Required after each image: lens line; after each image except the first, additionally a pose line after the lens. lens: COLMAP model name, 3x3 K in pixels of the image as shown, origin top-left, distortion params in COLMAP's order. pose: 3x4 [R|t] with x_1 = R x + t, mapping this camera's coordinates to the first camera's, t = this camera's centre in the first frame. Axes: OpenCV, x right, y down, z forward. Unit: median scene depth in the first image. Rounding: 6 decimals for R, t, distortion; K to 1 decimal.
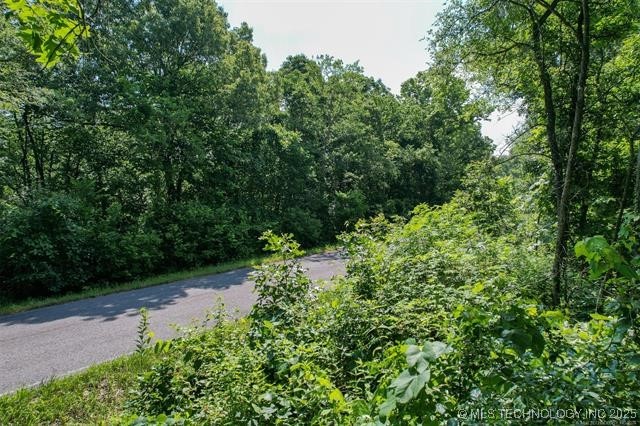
lens RADIAL K [[407.3, 0, 320.0], [0, 407.3, 213.0], [0, 0, 1]] dist [-0.037113, 0.001337]
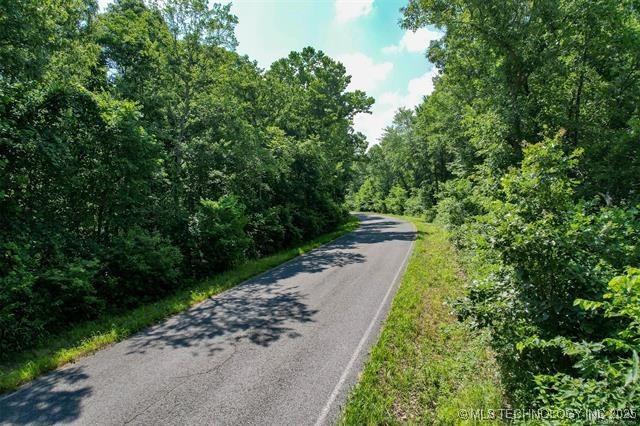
lens RADIAL K [[407.3, 0, 320.0], [0, 407.3, 213.0], [0, 0, 1]] dist [-0.037113, 0.001337]
pose [[0.936087, -0.030745, 0.350422, -0.010293], [0.030178, 0.999519, 0.007078, -0.027232], [-0.350471, 0.003949, 0.936565, 0.303089]]
